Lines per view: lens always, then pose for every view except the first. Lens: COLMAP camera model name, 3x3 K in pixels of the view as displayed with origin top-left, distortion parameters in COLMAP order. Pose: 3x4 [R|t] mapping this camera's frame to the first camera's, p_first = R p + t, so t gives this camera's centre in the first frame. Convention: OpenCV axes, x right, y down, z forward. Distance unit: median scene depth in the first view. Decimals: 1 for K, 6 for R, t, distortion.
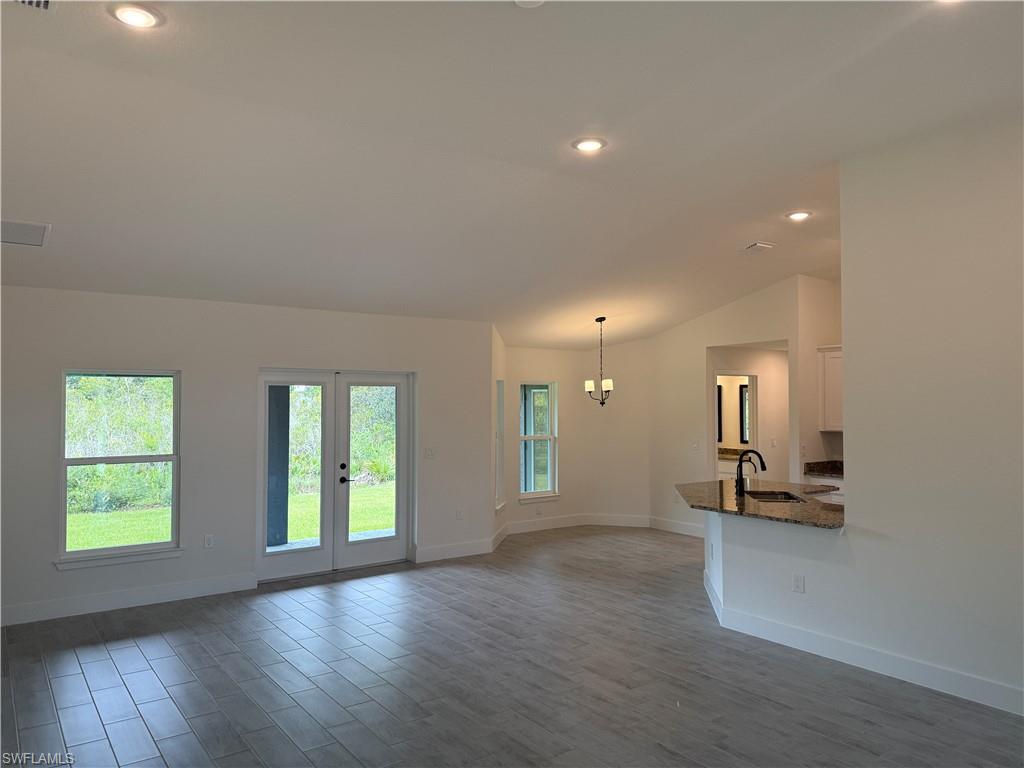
lens RADIAL K [[715.4, 0, 512.0], [0, 715.4, 384.0], [0, 0, 1]] dist [0.083423, -0.116417]
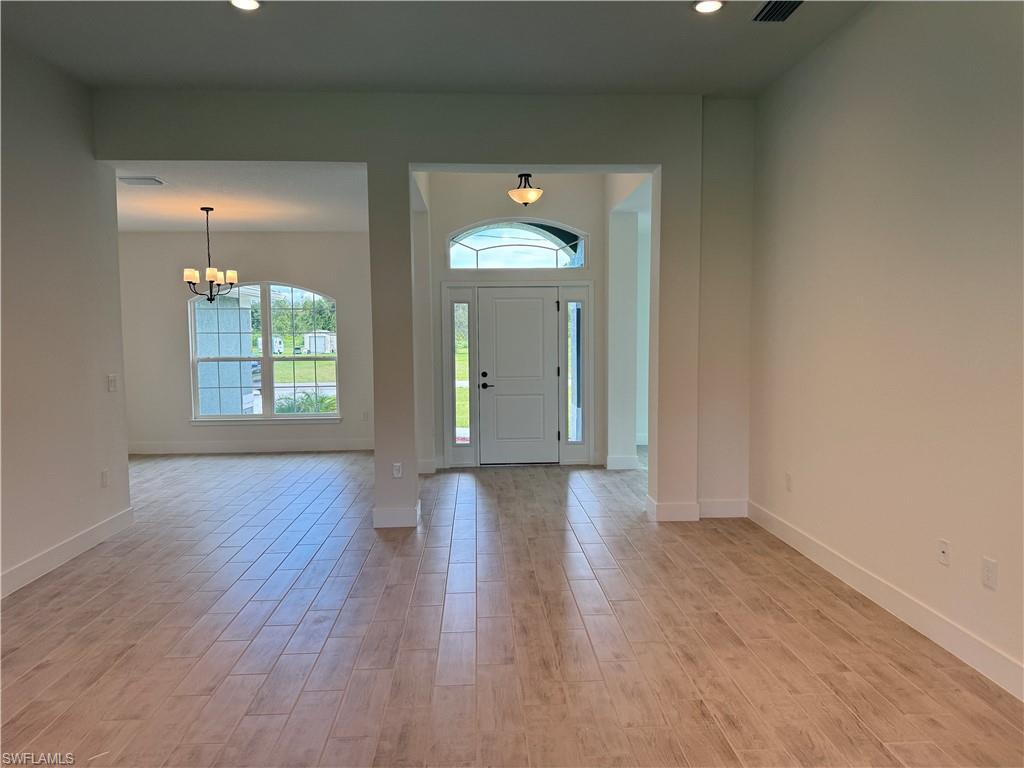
lens RADIAL K [[715.4, 0, 512.0], [0, 715.4, 384.0], [0, 0, 1]] dist [0.083423, -0.116417]
pose [[-0.836089, -0.031404, 0.547695, -0.273637], [-0.007040, 0.998892, 0.046528, 0.050867], [-0.548549, 0.035046, -0.835384, 0.864428]]
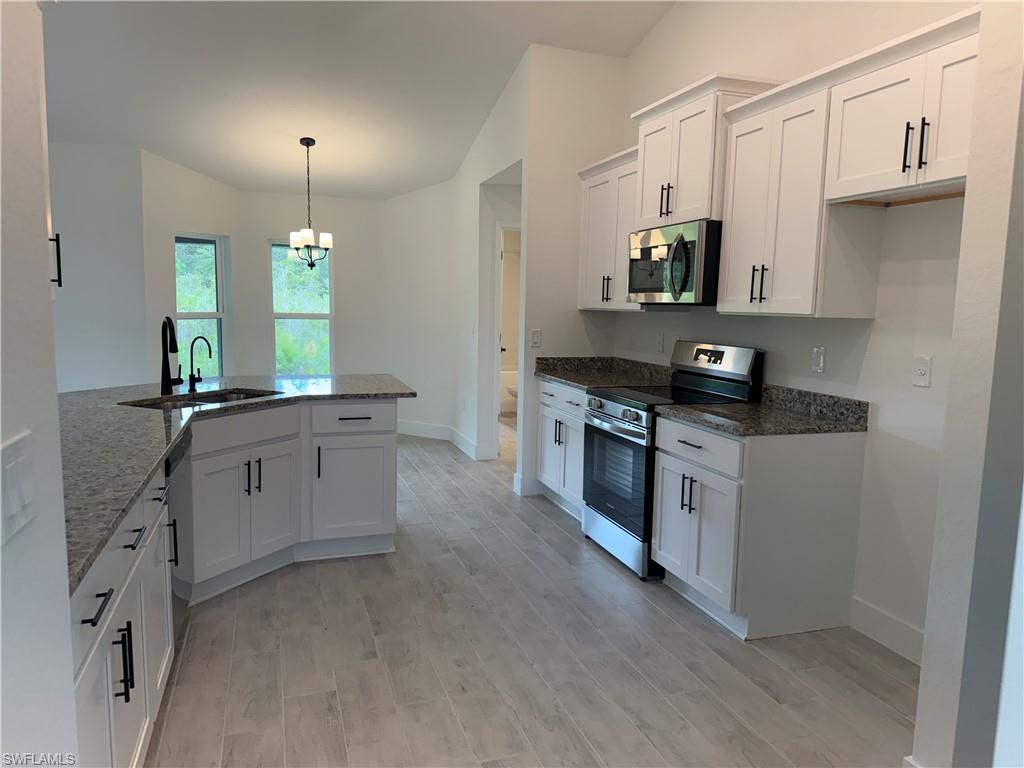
lens RADIAL K [[715.4, 0, 512.0], [0, 715.4, 384.0], [0, 0, 1]] dist [0.083423, -0.116417]
pose [[0.950124, 0.055910, -0.306819, 0.758091], [-0.013023, 0.990054, 0.140087, 0.057725], [0.311599, -0.129104, 0.941402, 0.514482]]
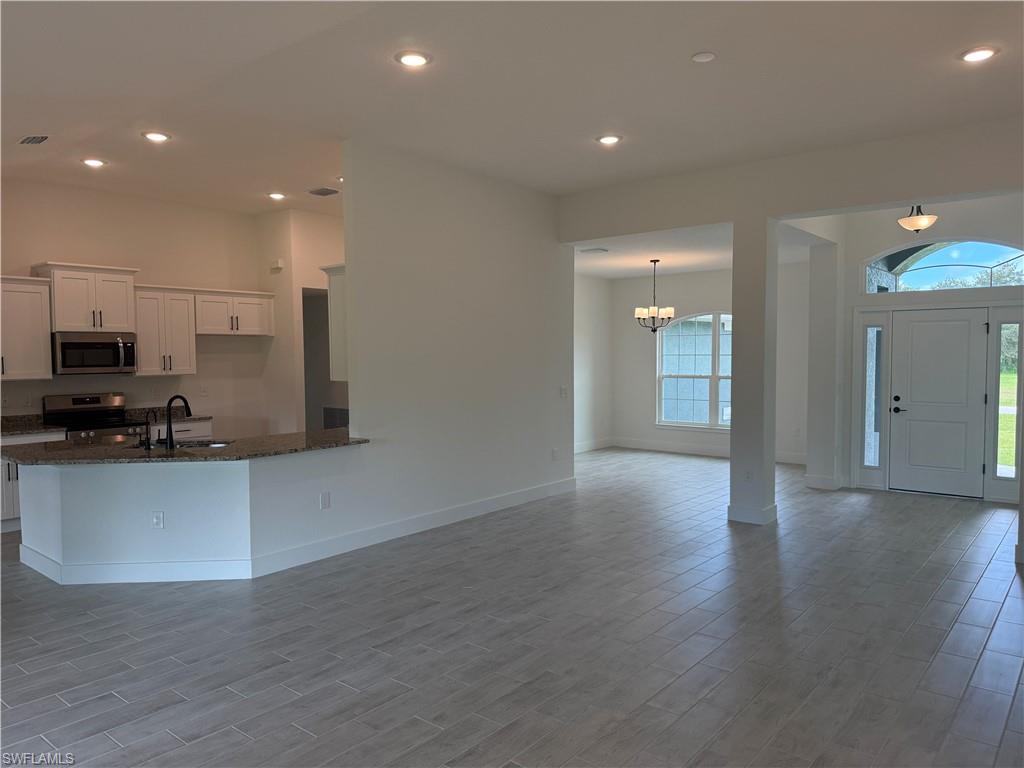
lens RADIAL K [[715.4, 0, 512.0], [0, 715.4, 384.0], [0, 0, 1]] dist [0.083423, -0.116417]
pose [[-0.246898, -0.040276, 0.968204, -0.617978], [-0.021153, 0.999122, 0.036168, 0.035474], [-0.968811, -0.011551, -0.247533, 0.803946]]
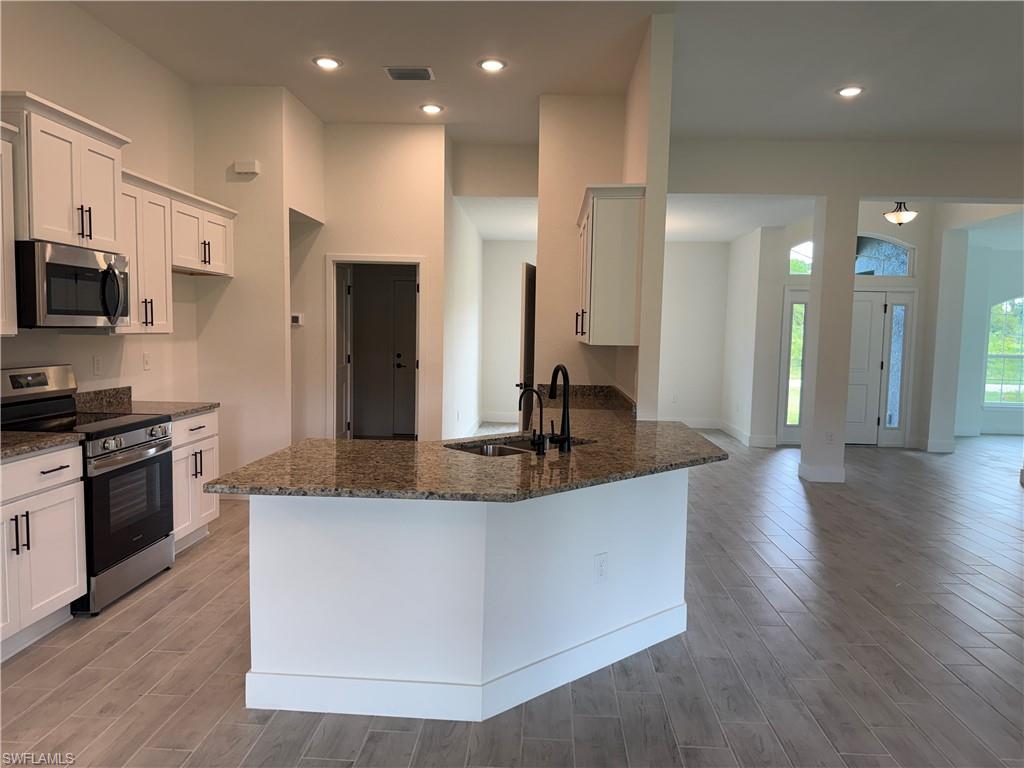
lens RADIAL K [[715.4, 0, 512.0], [0, 715.4, 384.0], [0, 0, 1]] dist [0.083423, -0.116417]
pose [[-0.775401, -0.063295, 0.628289, 0.015325], [-0.038337, 0.997847, 0.053211, 0.076328], [-0.630305, 0.017172, -0.776158, 1.413020]]
